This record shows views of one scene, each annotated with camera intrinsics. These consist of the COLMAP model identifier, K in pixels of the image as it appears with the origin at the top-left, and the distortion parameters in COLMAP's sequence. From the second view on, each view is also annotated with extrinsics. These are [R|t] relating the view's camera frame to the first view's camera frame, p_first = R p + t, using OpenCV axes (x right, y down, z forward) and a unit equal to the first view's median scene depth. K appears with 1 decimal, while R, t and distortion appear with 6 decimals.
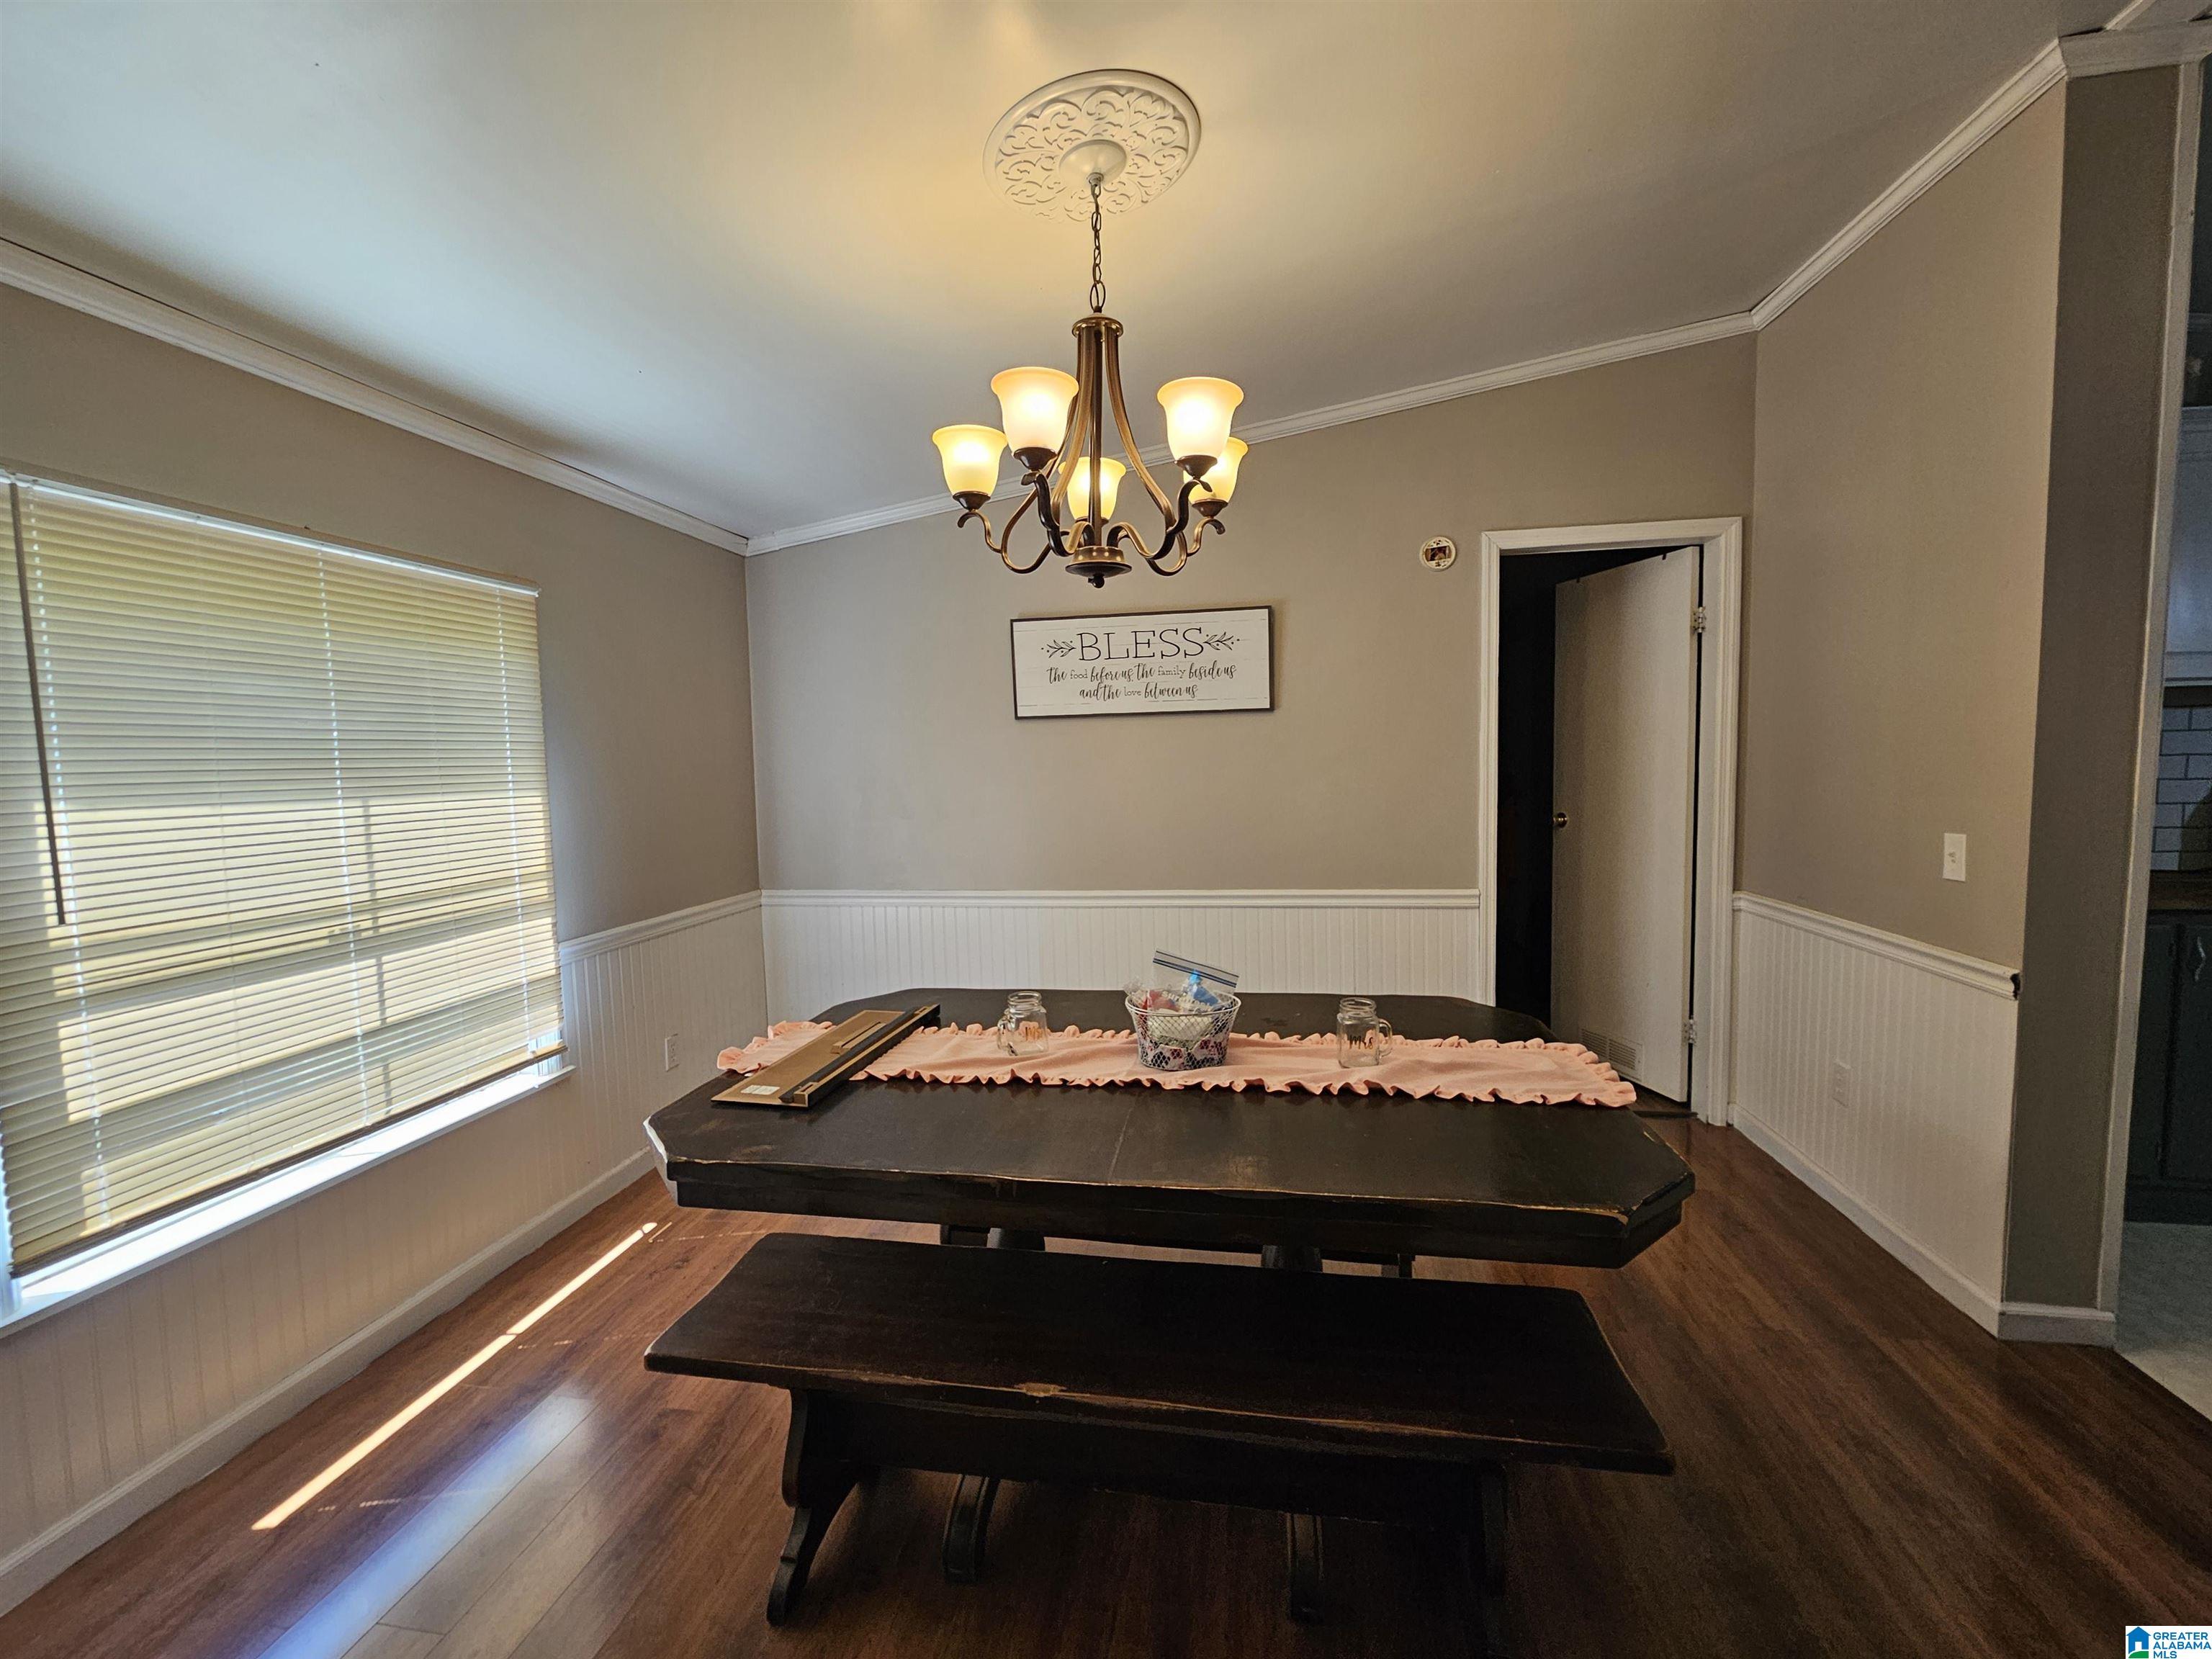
lens RADIAL K [[907.9, 0, 1105.0], [0, 907.9, 819.4], [0, 0, 1]] dist [0.000898, 0.000182]
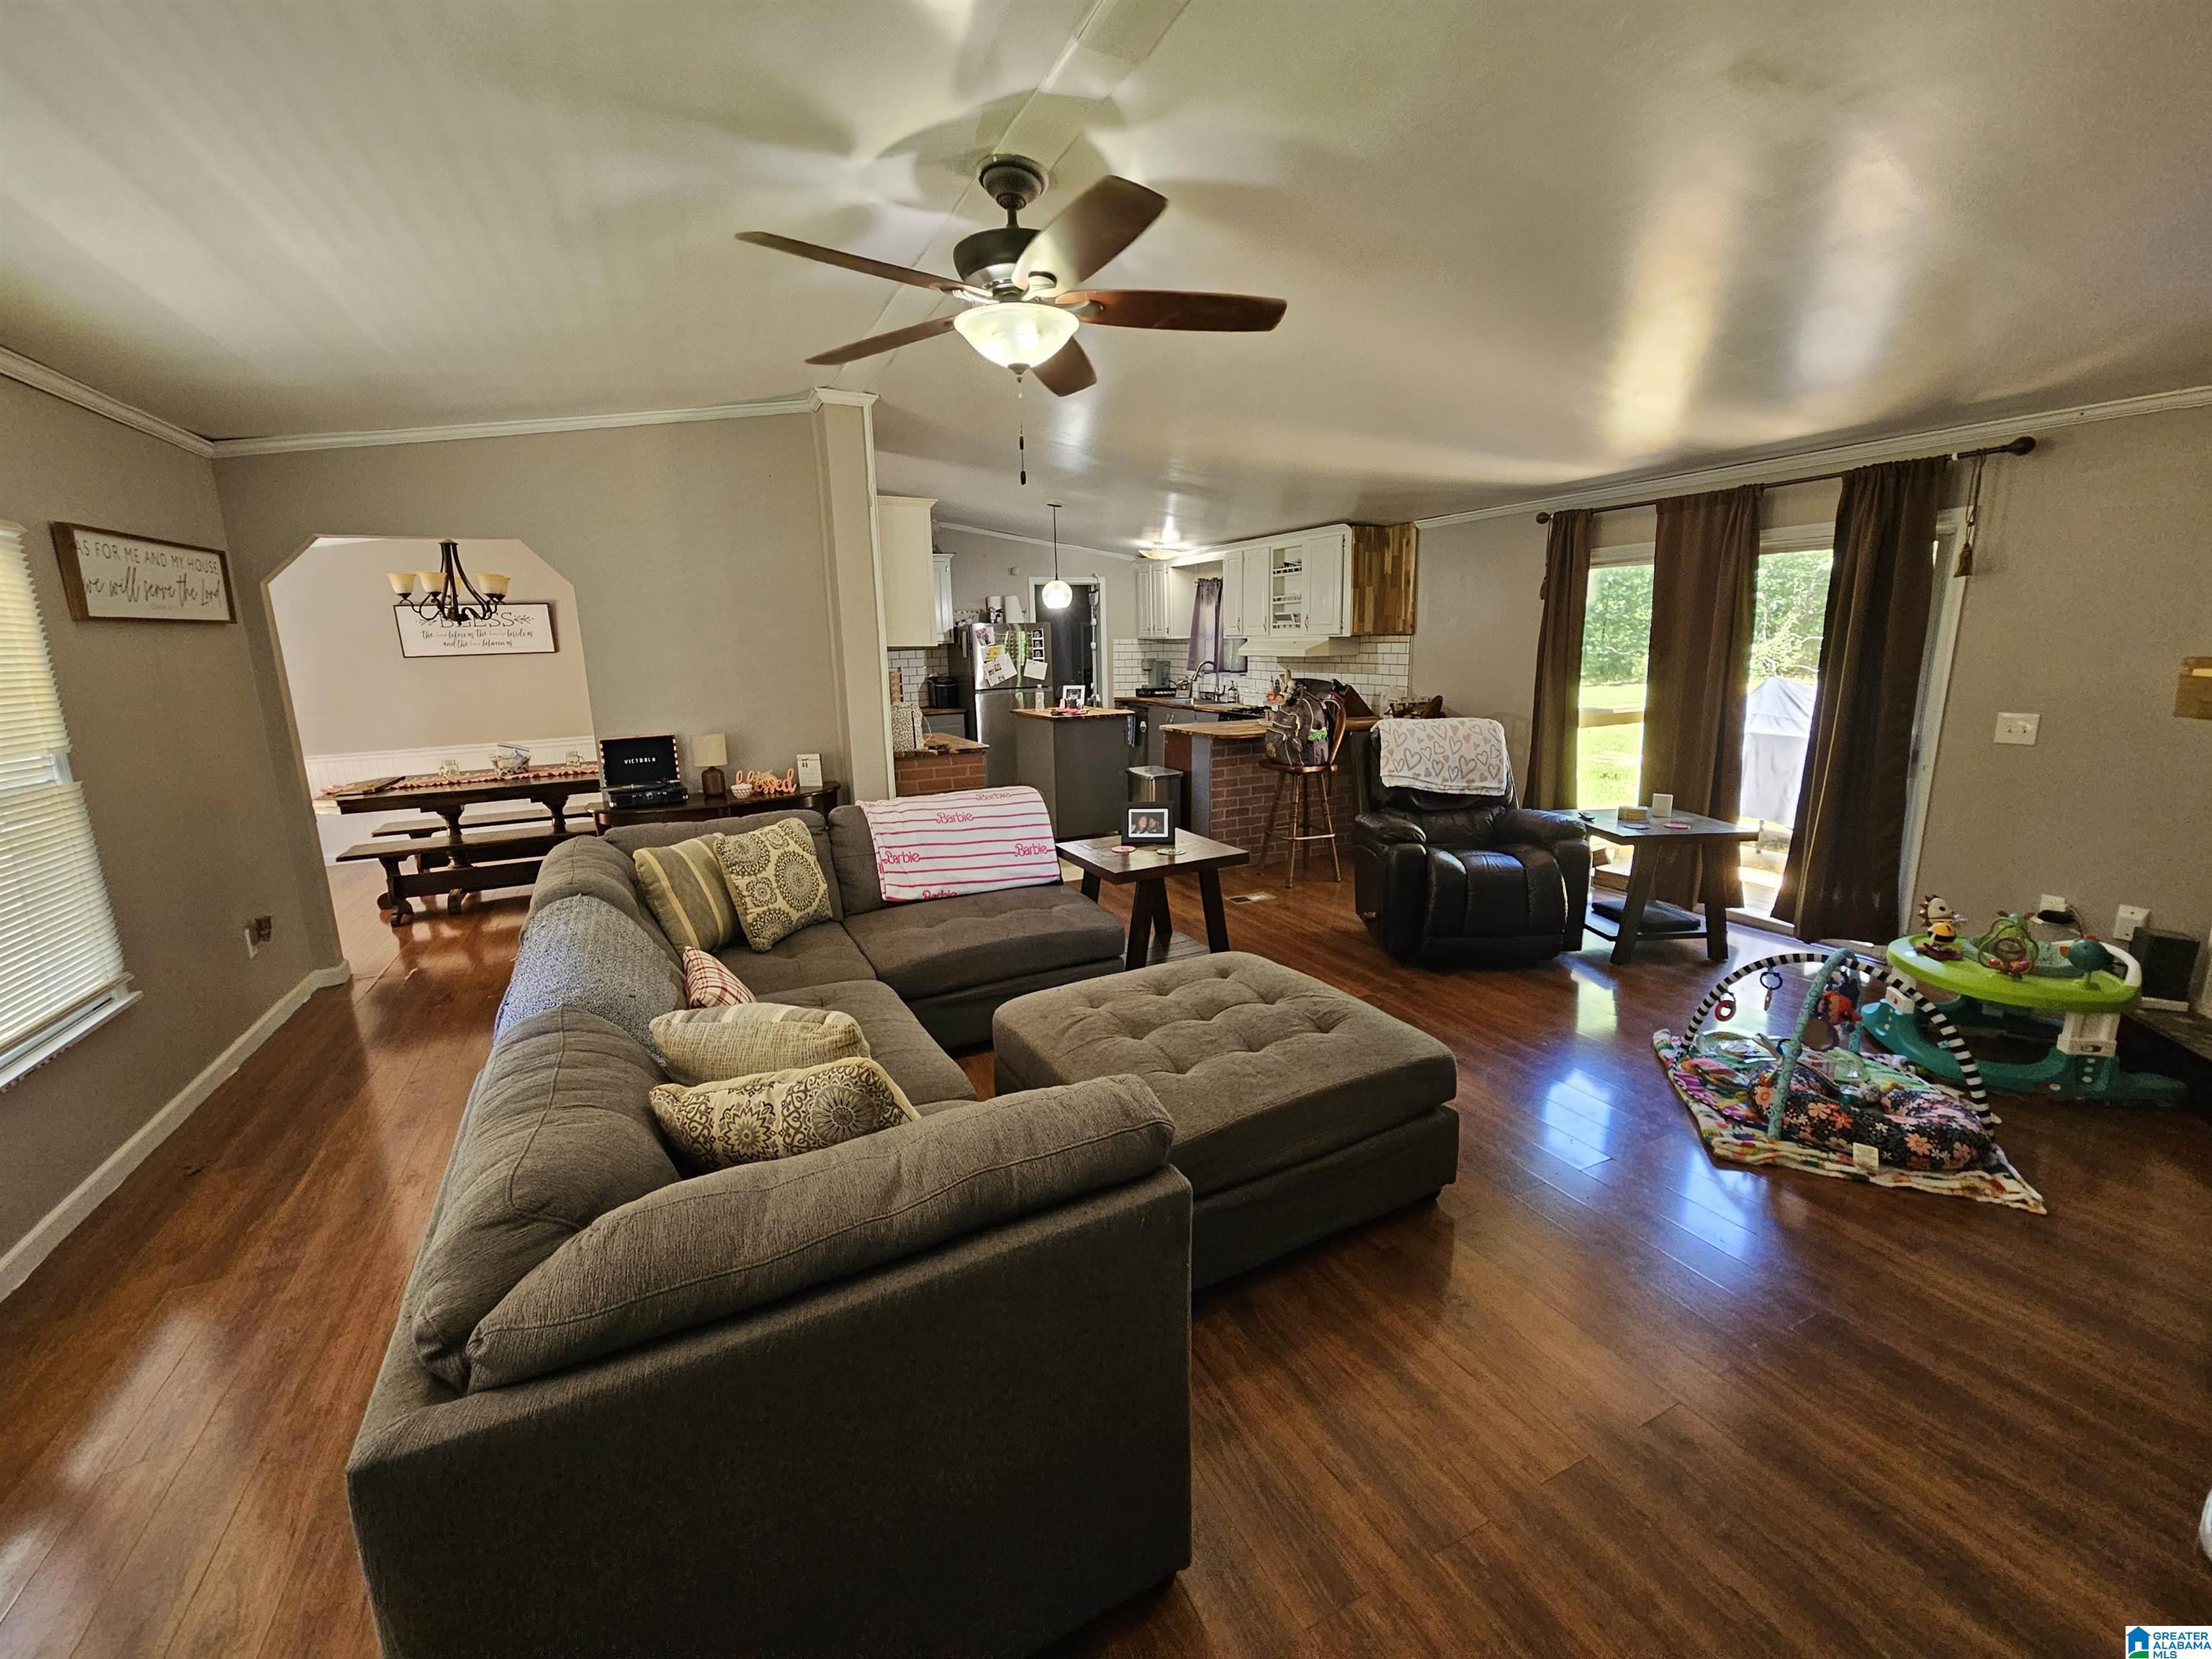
lens RADIAL K [[910.2, 0, 1106.9], [0, 910.2, 818.2], [0, 0, 1]] dist [0.008080, -0.004755]
pose [[0.804909, -0.115297, 0.582089, -0.066611], [0.052856, 0.990974, 0.123197, 0.069810], [-0.591039, -0.068395, 0.803738, -1.509845]]
